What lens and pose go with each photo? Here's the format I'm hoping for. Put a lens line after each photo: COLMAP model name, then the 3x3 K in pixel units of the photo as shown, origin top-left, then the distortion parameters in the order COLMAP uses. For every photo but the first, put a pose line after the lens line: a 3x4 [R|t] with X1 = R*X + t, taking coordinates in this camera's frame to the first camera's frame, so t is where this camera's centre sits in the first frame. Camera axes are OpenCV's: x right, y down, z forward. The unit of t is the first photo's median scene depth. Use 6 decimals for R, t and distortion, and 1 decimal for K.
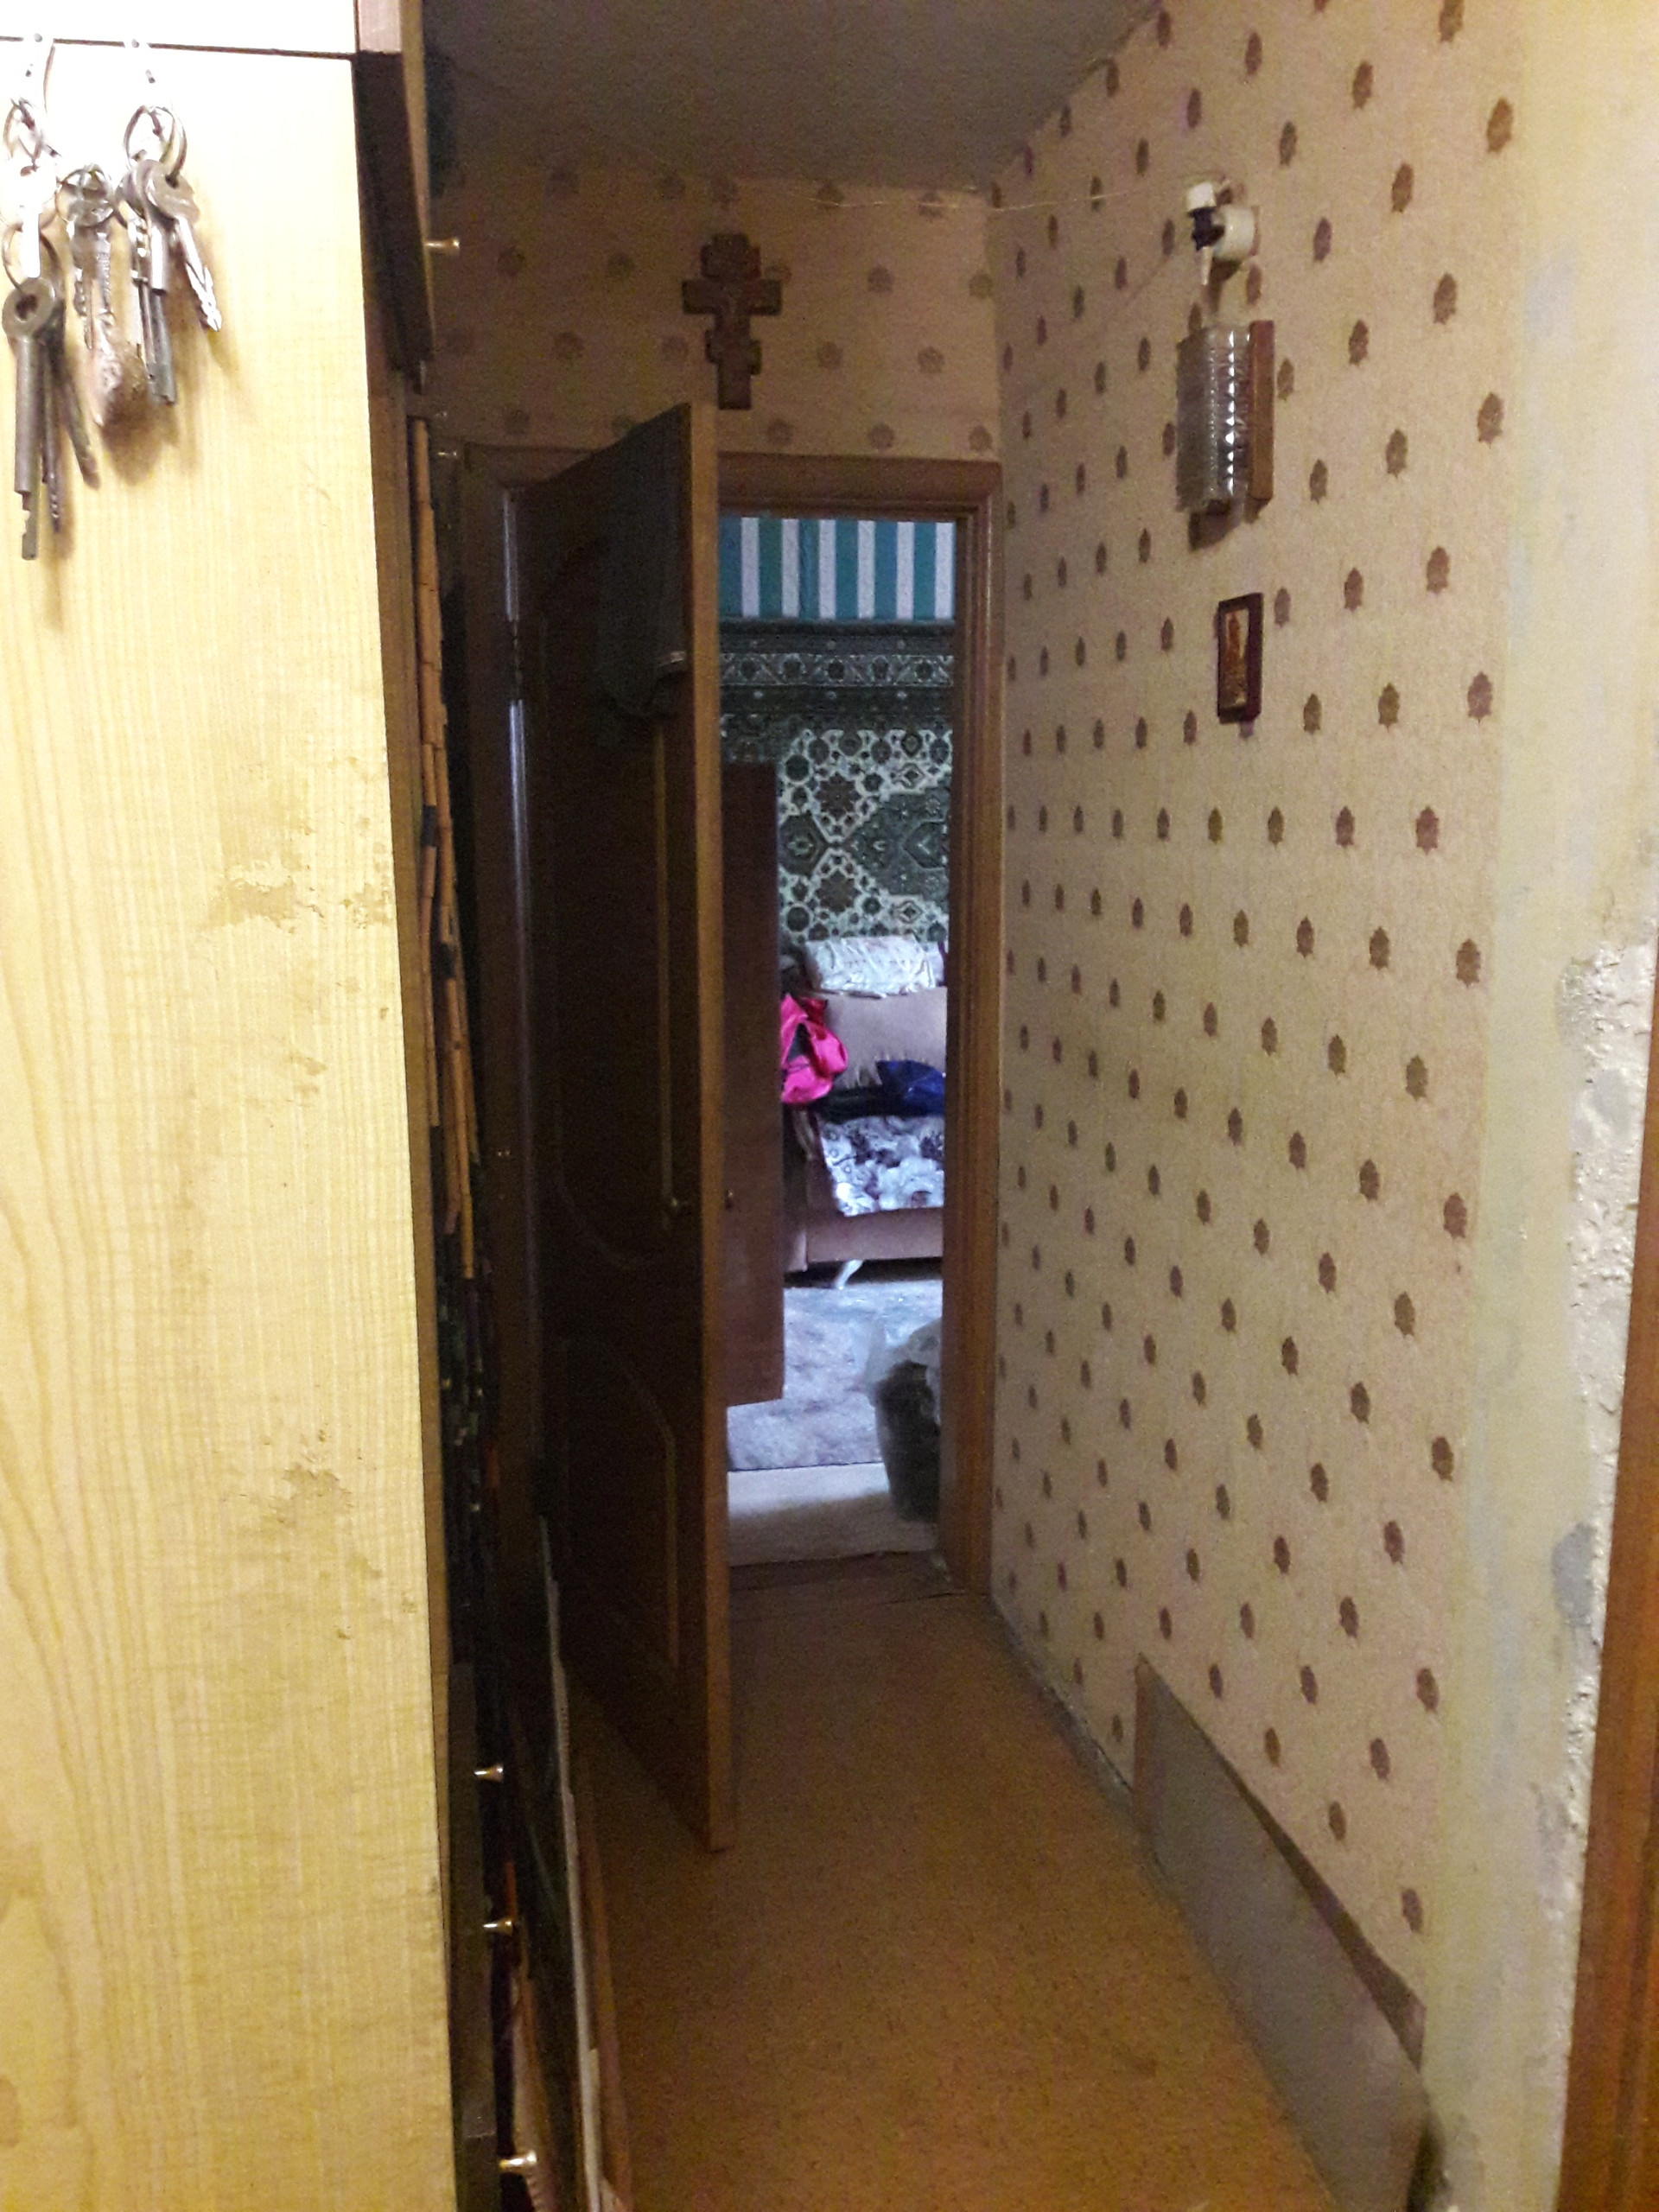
lens RADIAL K [[1729.8, 0, 829.5], [0, 1729.8, 1106.0], [0, 0, 1]] dist [0.055700, -0.102998]
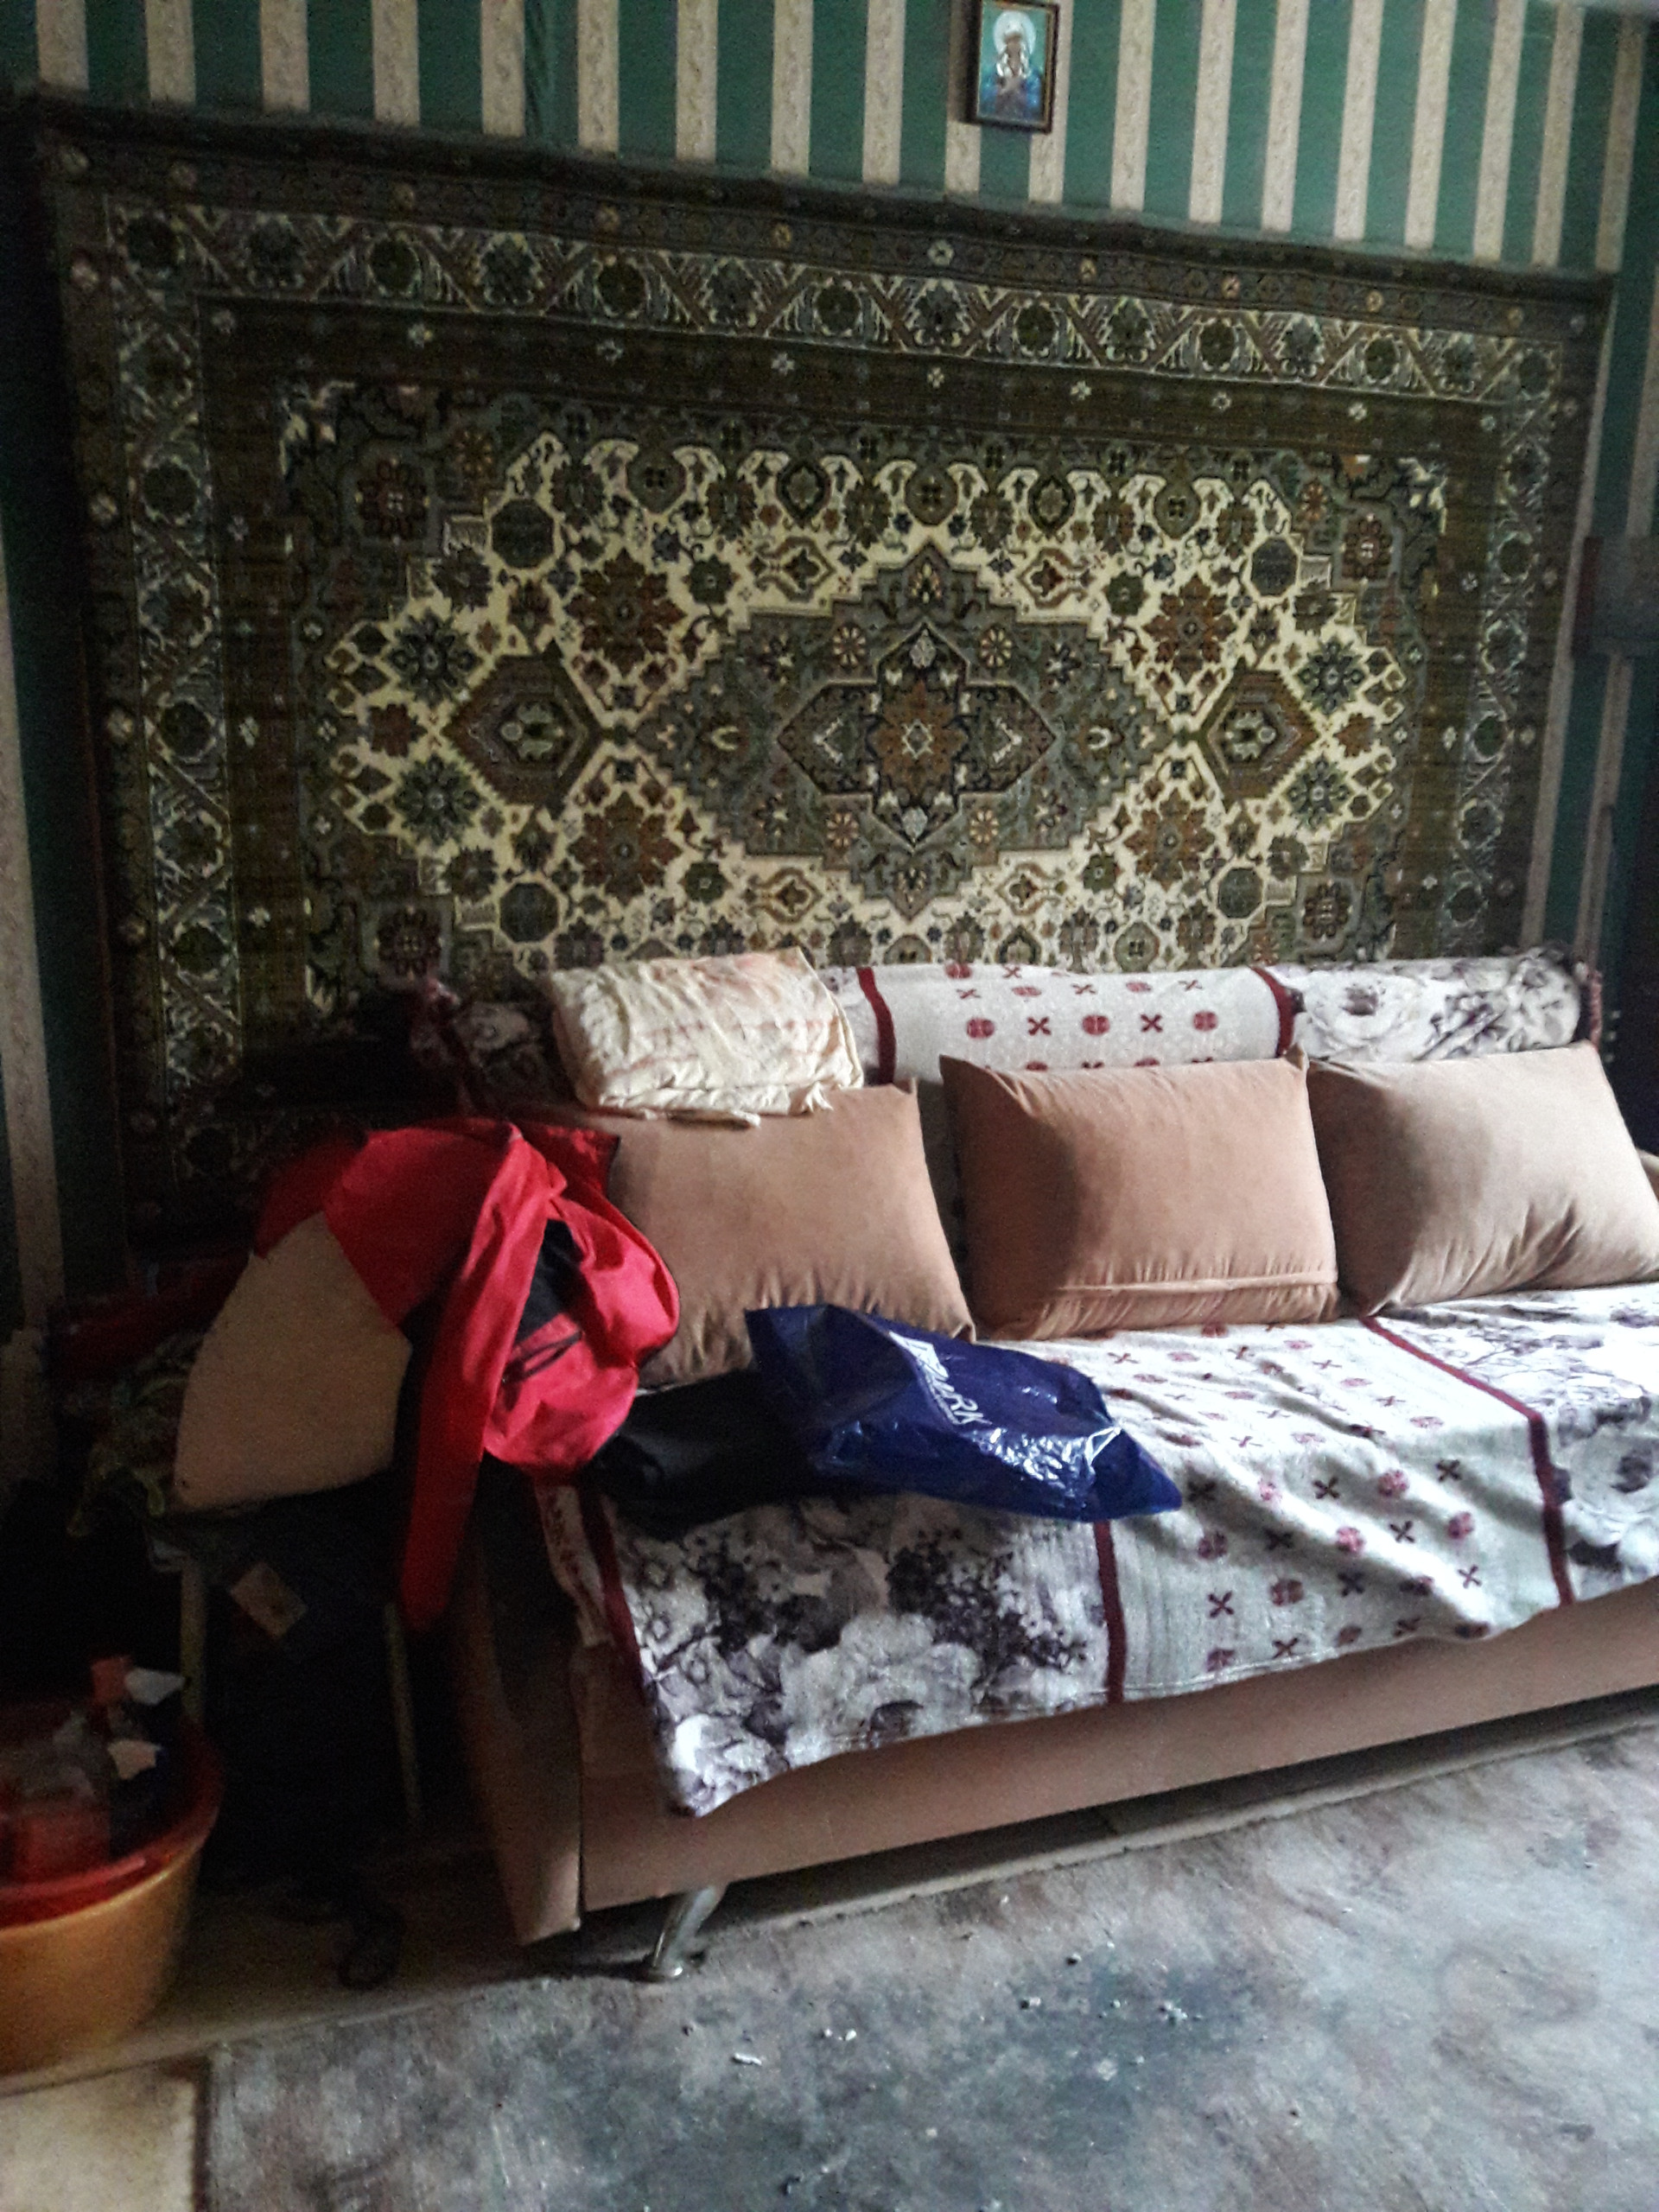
lens RADIAL K [[1722.3, 0, 829.5], [0, 1722.3, 1106.0], [0, 0, 1]] dist [0.135015, -0.316929]
pose [[0.983157, -0.011580, 0.182394, -0.023929], [-0.002690, 0.996966, 0.077796, -0.094976], [-0.182741, -0.076976, 0.980143, 0.581667]]
